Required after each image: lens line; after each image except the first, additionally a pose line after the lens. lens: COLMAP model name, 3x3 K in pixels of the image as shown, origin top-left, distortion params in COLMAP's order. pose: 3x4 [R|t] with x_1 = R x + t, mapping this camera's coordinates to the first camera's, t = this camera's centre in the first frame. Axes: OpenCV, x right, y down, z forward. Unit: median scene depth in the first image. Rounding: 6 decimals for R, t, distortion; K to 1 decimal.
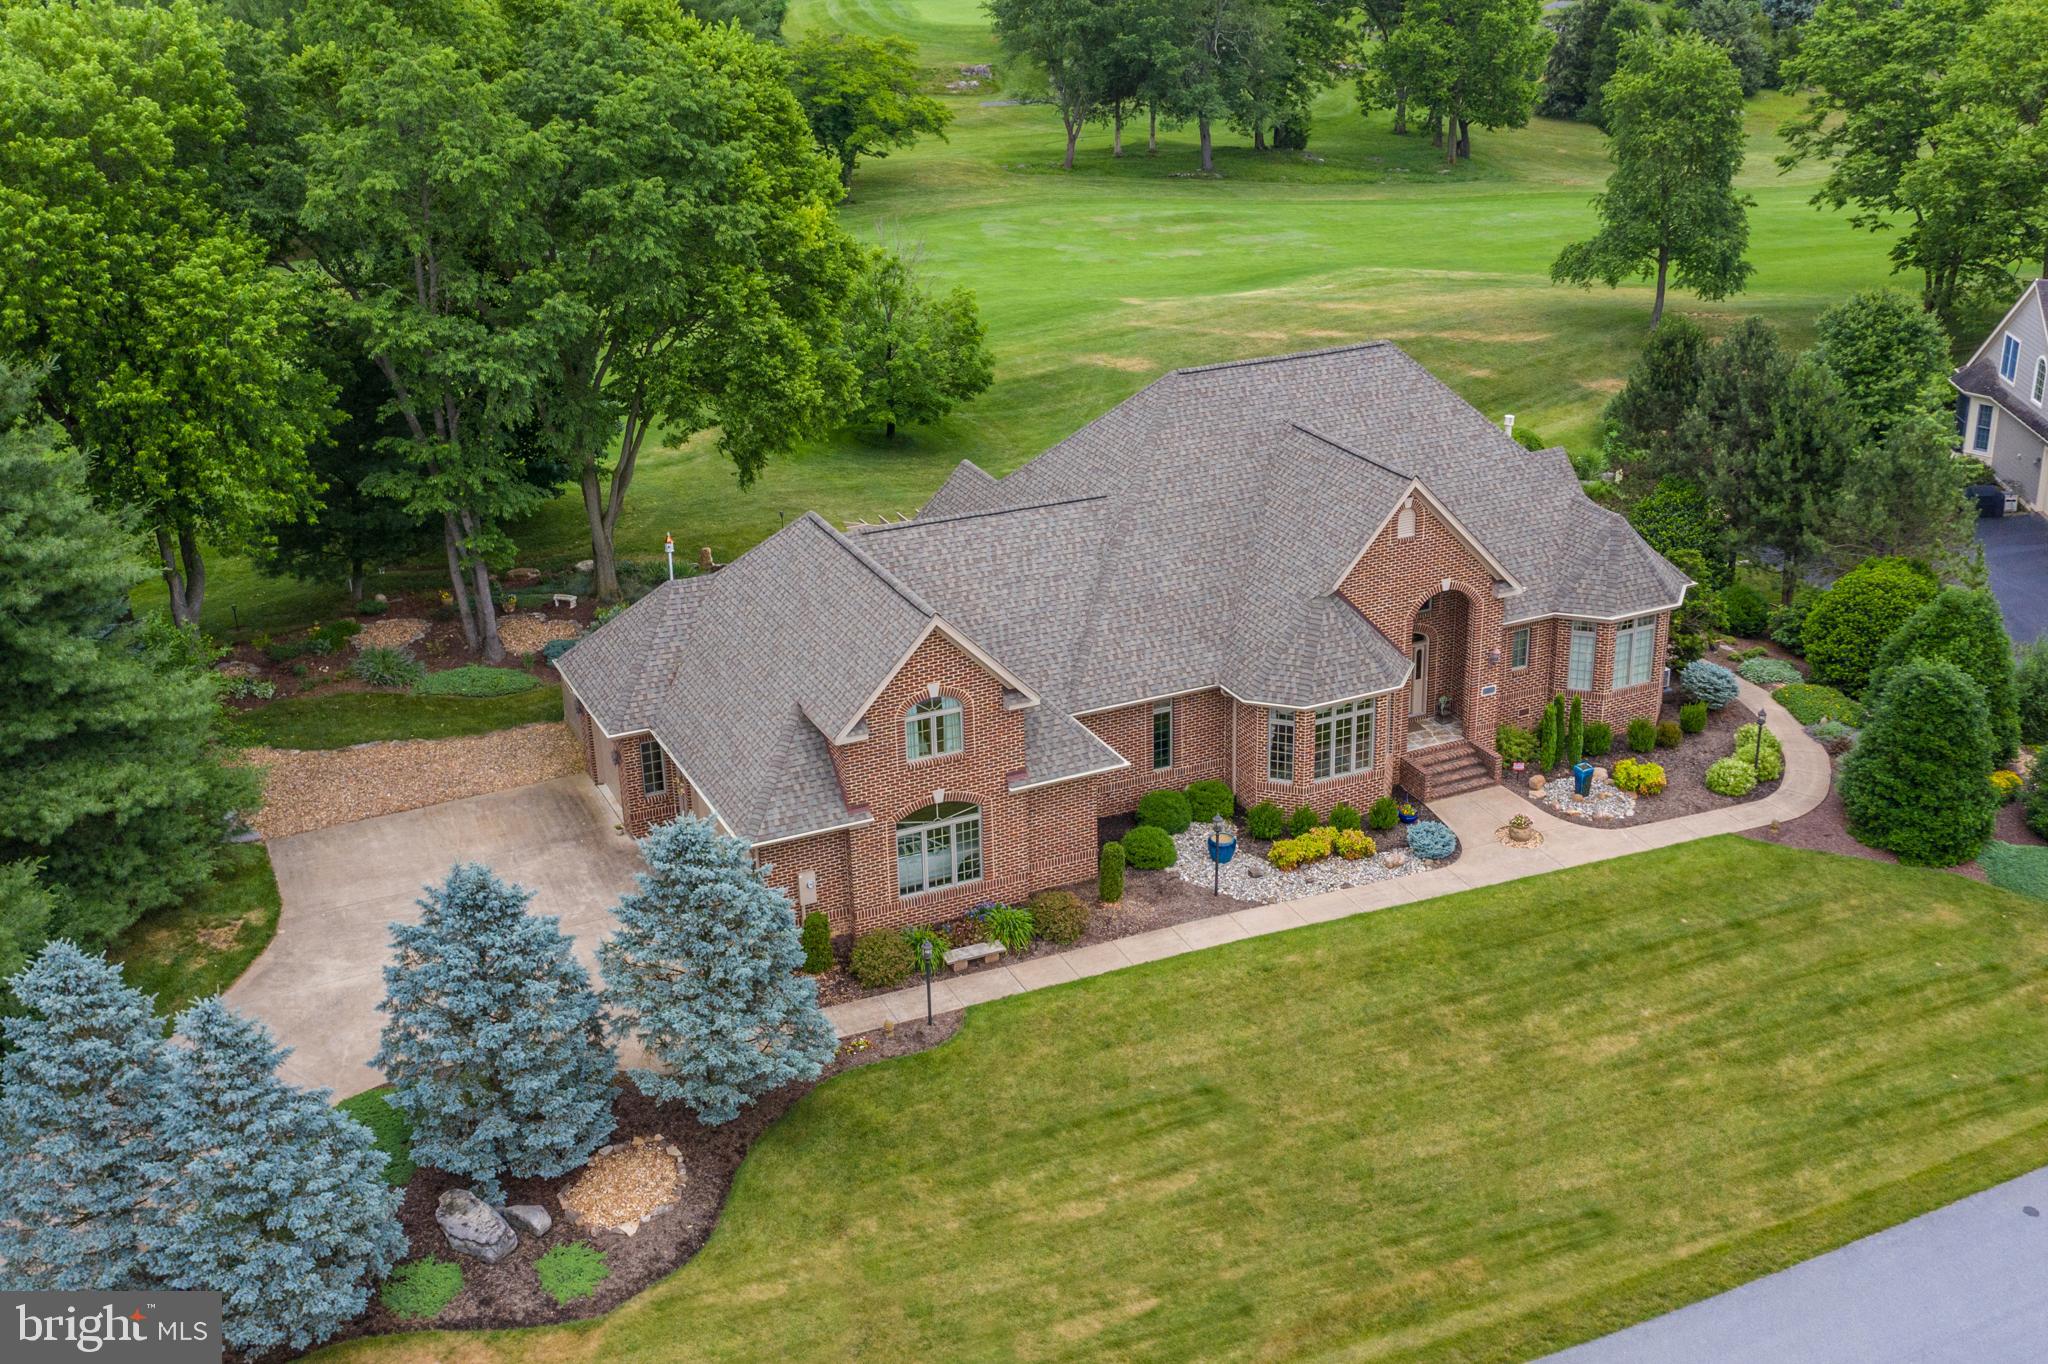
lens RADIAL K [[2233.9, 0, 1033.1], [0, 2233.9, 681.1], [0, 0, 1]] dist [-0.013392, 0.000000]
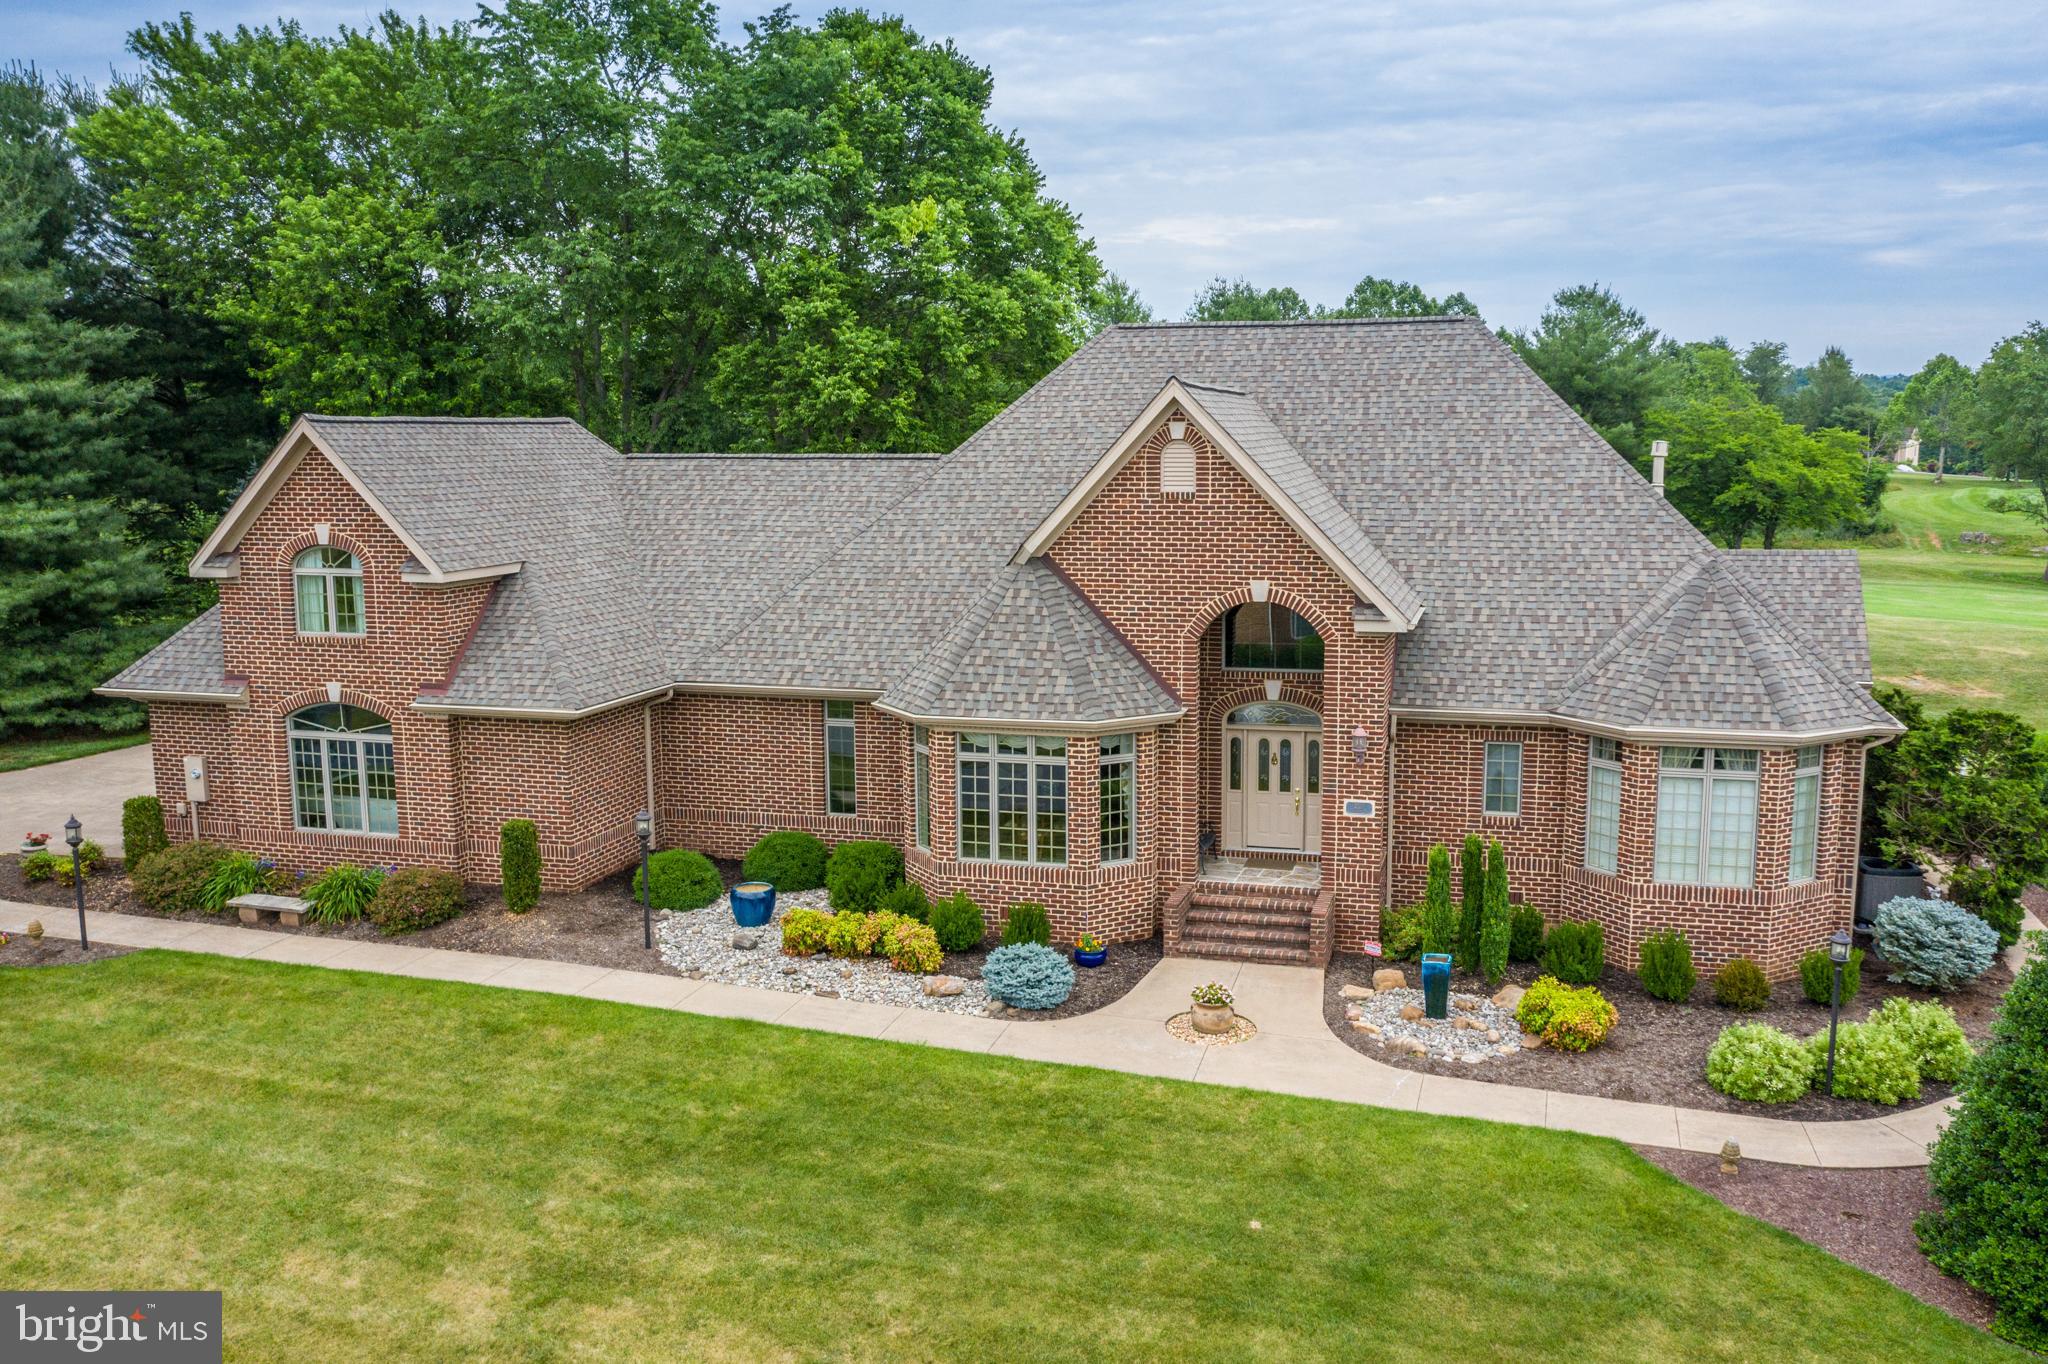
lens RADIAL K [[1686.5, 0, 1033.2], [0, 1686.5, 685.2], [0, 0, 1]] dist [-0.021564, 0.016937]
pose [[0.752745, 0.112400, -0.648646, 0.438664], [-0.263514, 0.954380, -0.140426, 0.059627], [0.603271, 0.276633, 0.748023, 0.650946]]
